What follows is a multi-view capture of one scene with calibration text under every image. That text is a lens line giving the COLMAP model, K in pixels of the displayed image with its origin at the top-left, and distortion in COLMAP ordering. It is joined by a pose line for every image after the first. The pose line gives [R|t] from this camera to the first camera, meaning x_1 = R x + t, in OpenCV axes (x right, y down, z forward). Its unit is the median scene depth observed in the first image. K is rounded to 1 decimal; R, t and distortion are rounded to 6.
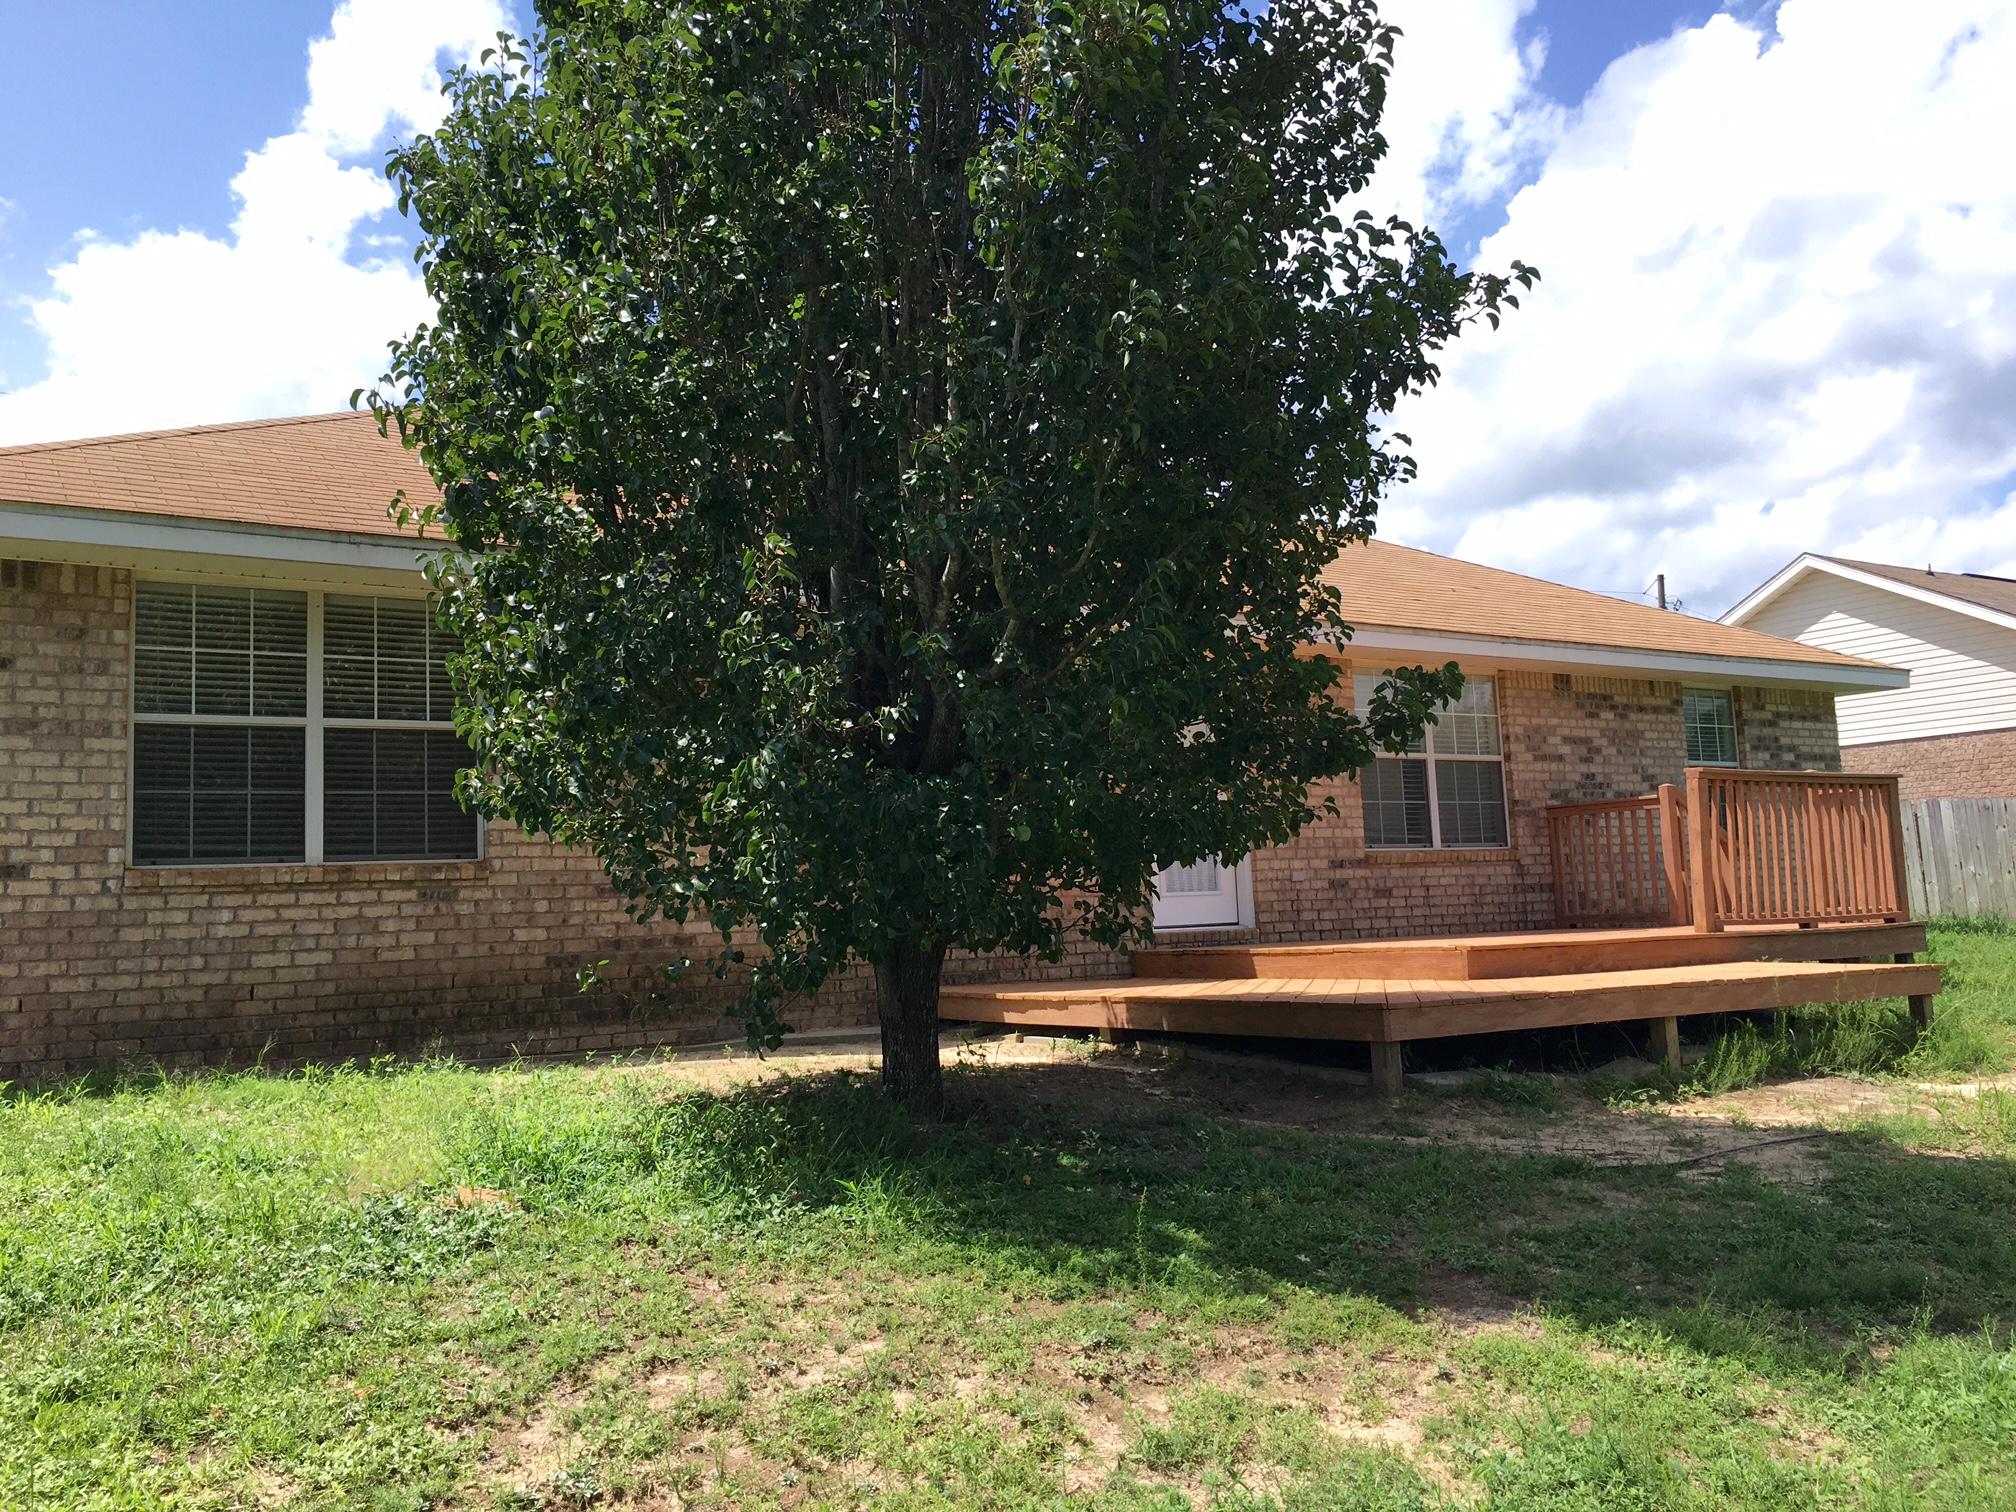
lens RADIAL K [[1734.3, 0, 993.5], [0, 1734.3, 757.1], [0, 0, 1]] dist [0.050286, -0.024226]
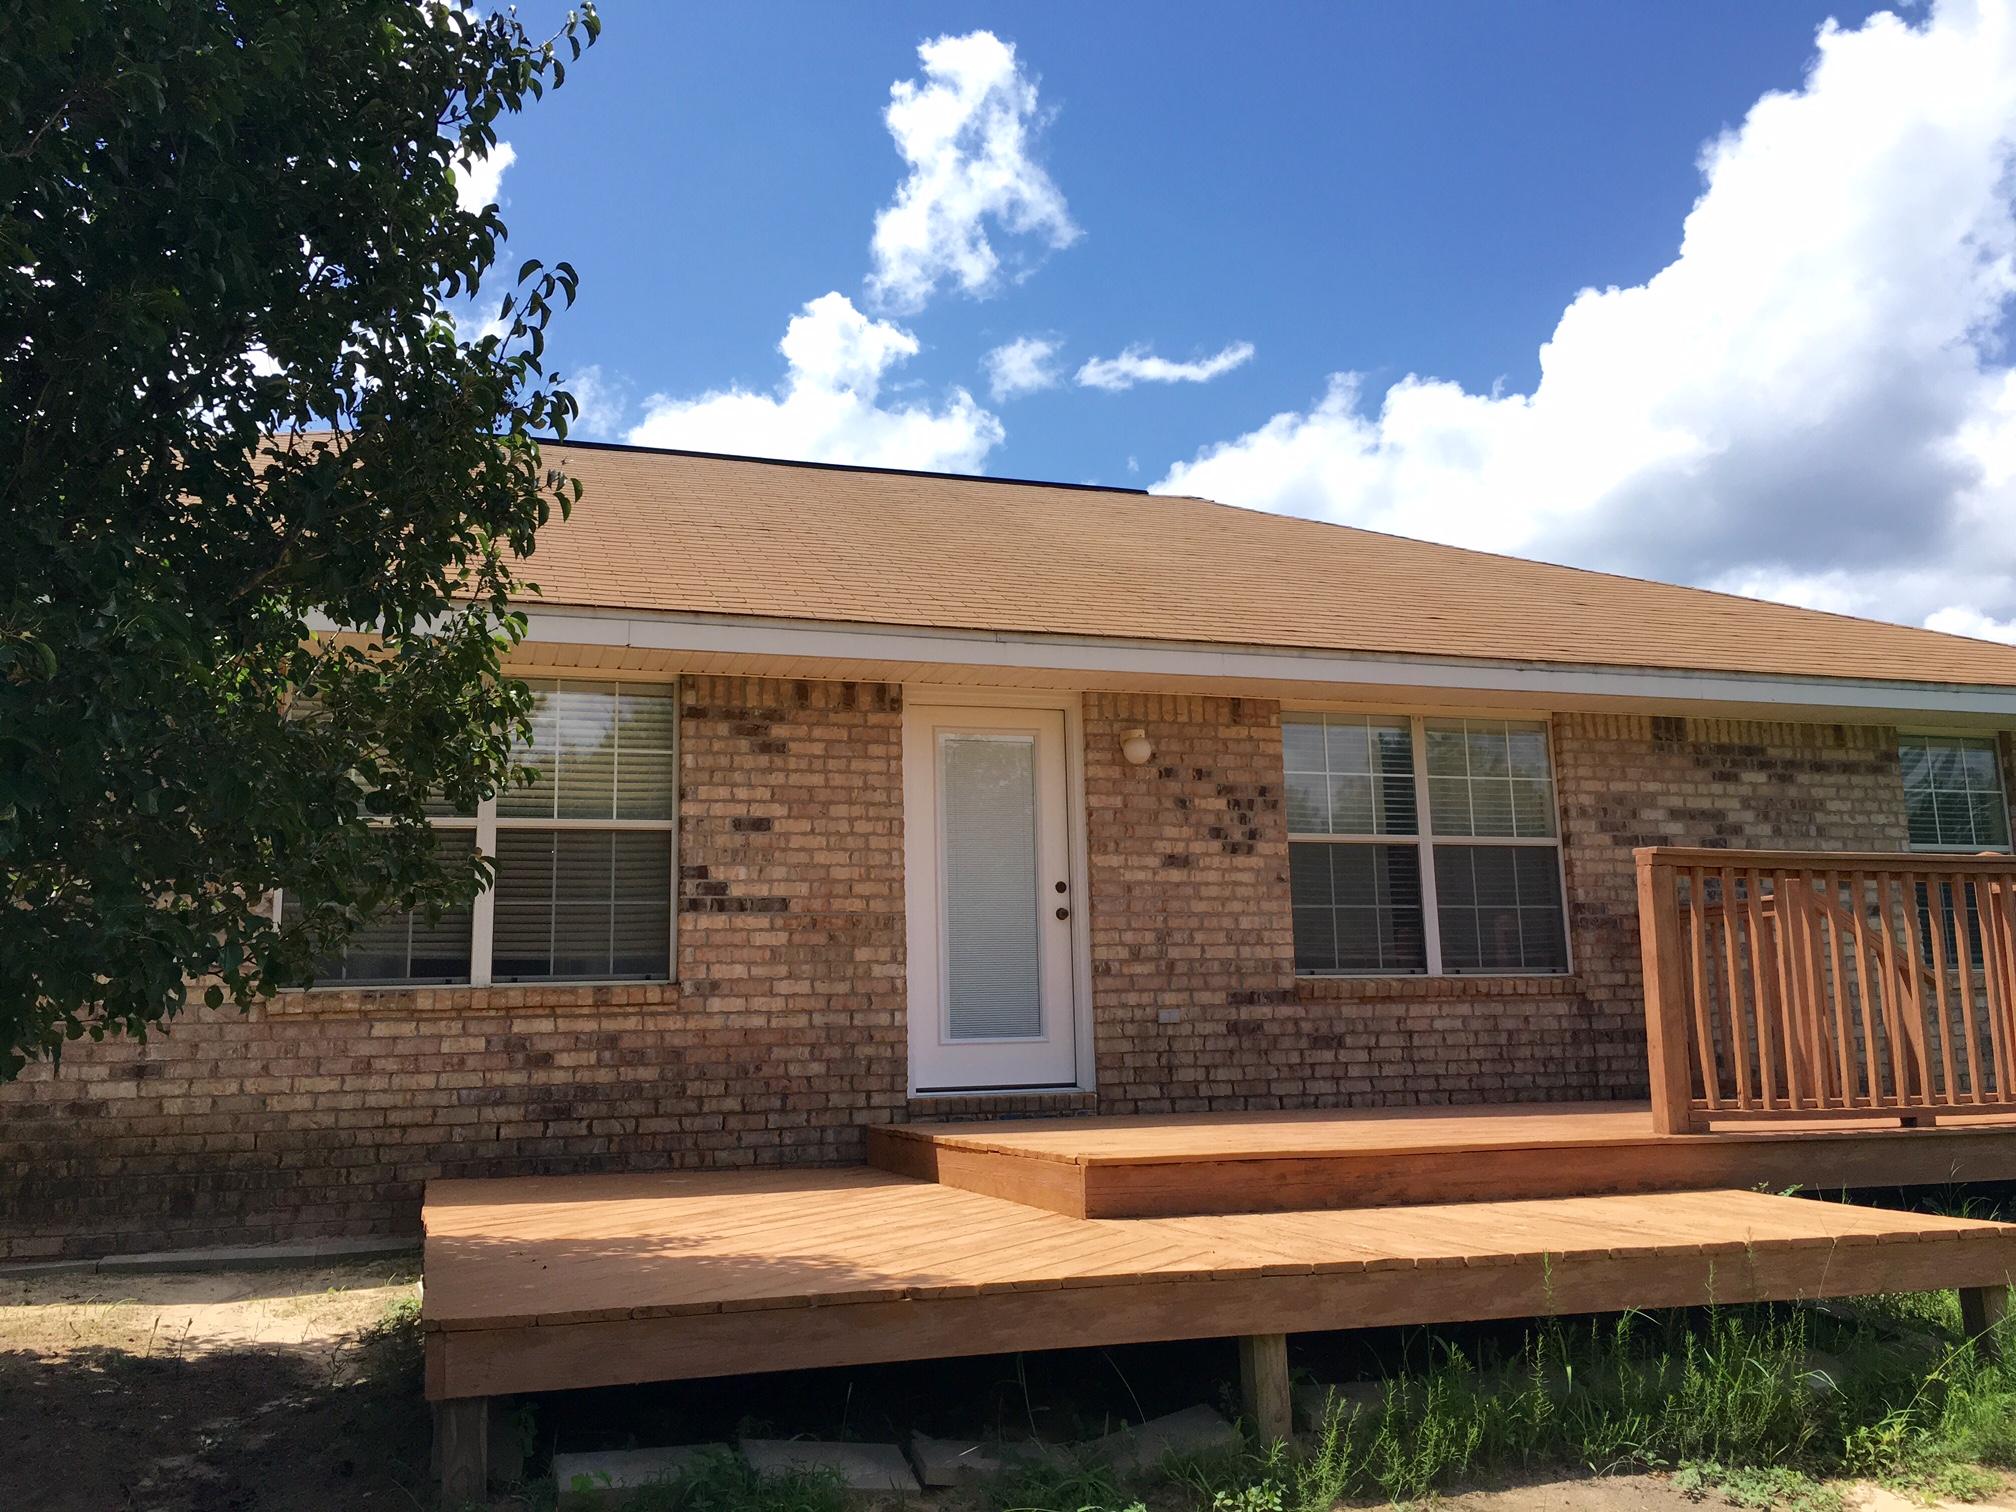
lens RADIAL K [[1734.3, 0, 1020.2], [0, 1734.3, 748.6], [0, 0, 1]] dist [0.050286, -0.024226]
pose [[0.963243, -0.025960, -0.267375, 0.283372], [0.008892, 0.997855, -0.064851, 0.006860], [0.268485, 0.060090, 0.961408, 0.299374]]
